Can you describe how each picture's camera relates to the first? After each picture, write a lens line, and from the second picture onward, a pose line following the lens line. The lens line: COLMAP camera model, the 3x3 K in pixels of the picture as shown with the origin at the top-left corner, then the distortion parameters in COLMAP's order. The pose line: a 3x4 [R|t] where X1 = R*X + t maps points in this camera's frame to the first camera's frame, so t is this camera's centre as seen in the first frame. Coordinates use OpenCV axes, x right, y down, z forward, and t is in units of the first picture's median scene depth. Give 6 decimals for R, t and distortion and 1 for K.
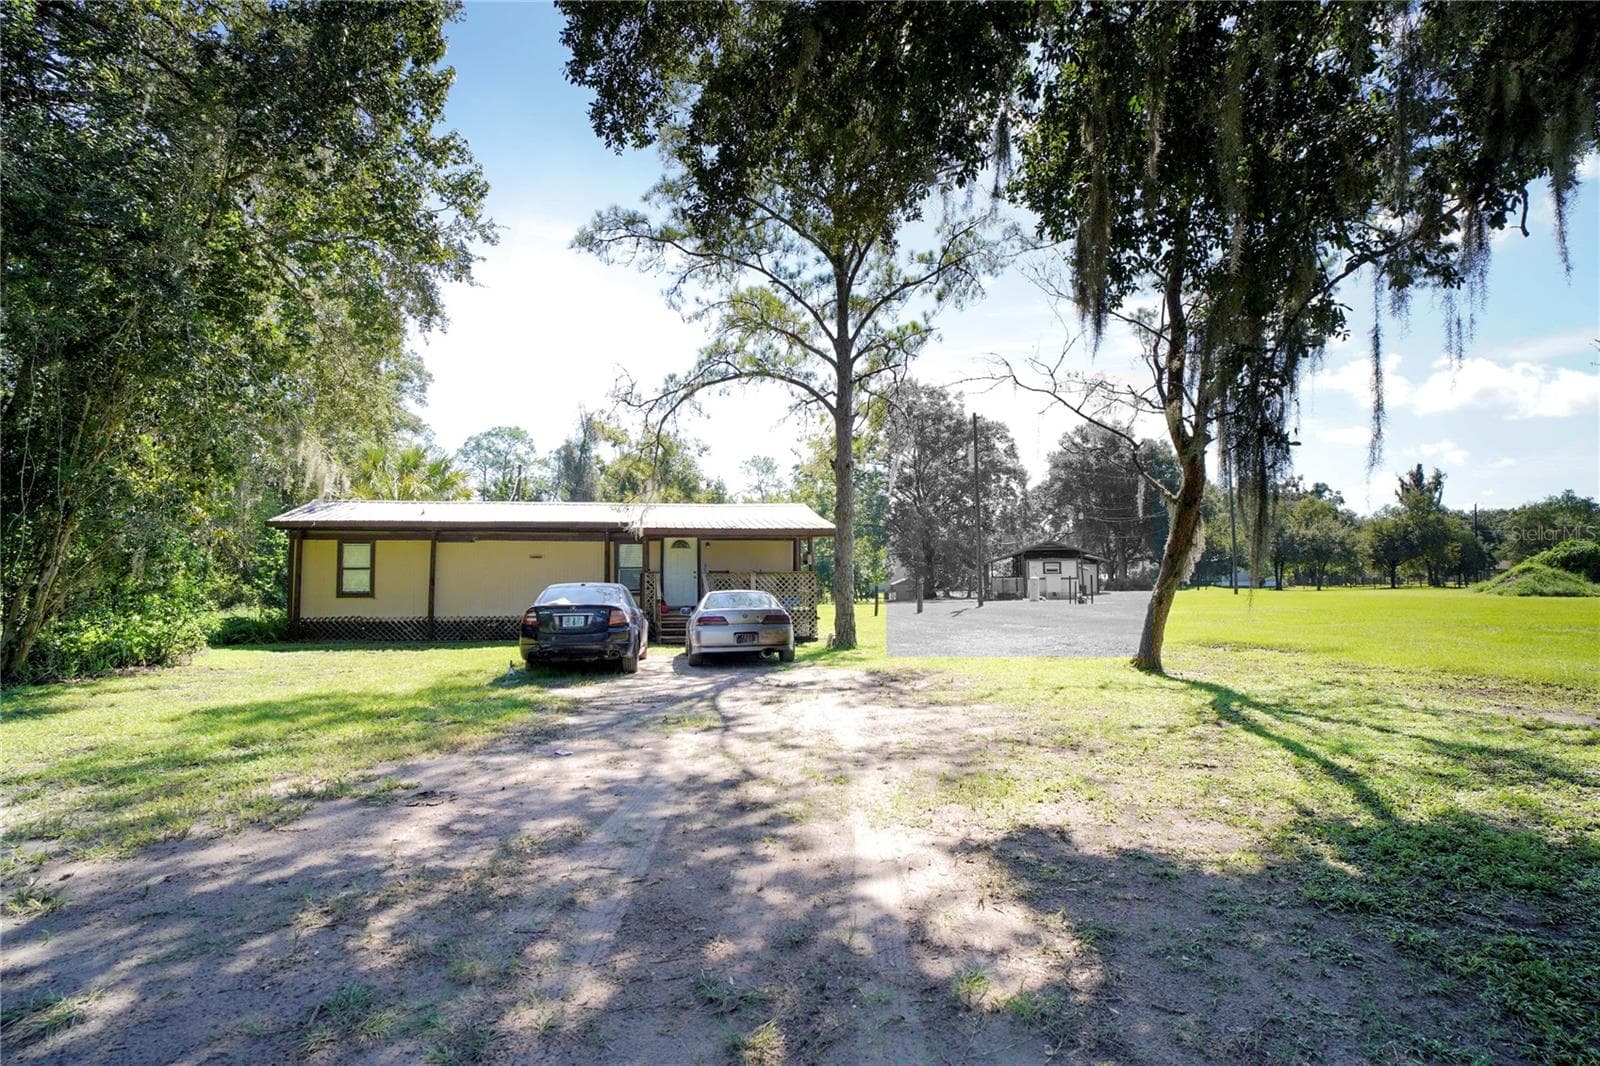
lens RADIAL K [[827.0, 0, 809.3], [0, 827.0, 528.5], [0, 0, 1]] dist [-0.061270, 0.030364]
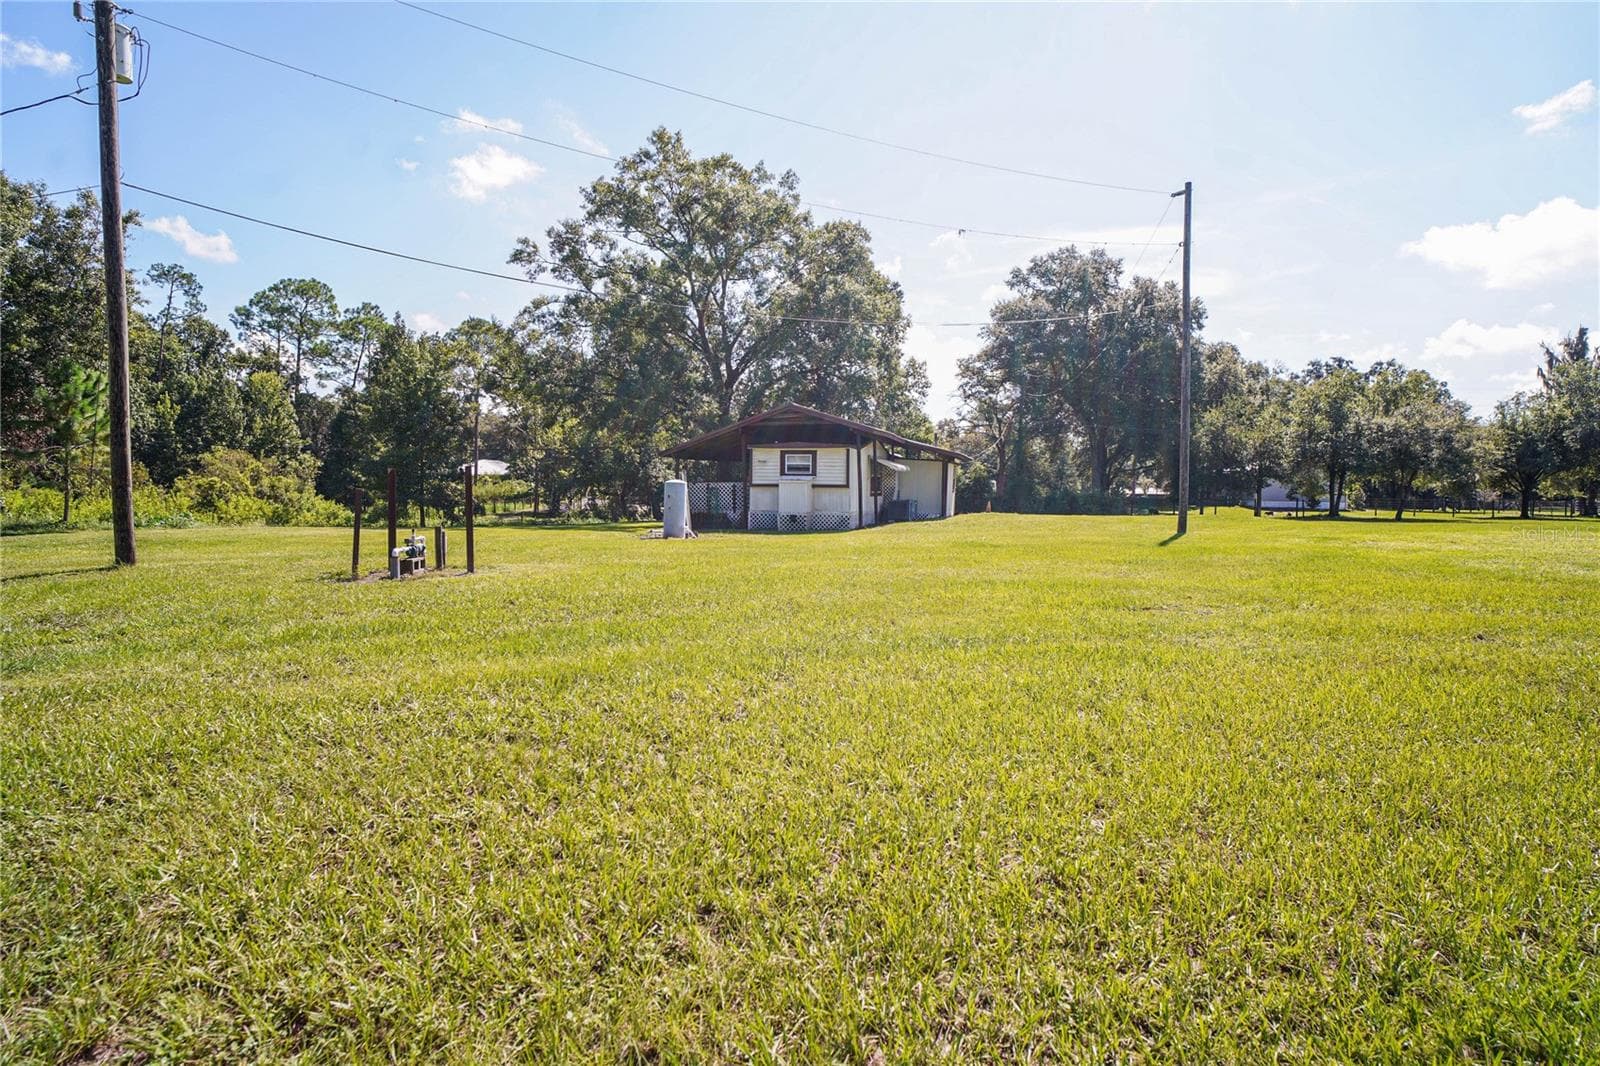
lens RADIAL K [[827.0, 0, 809.3], [0, 827.0, 528.5], [0, 0, 1]] dist [-0.061270, 0.030364]
pose [[0.996594, 0.022858, -0.079229, 0.216638], [-0.013896, 0.993625, 0.111874, 0.020165], [0.081281, -0.110392, 0.990559, 0.333143]]
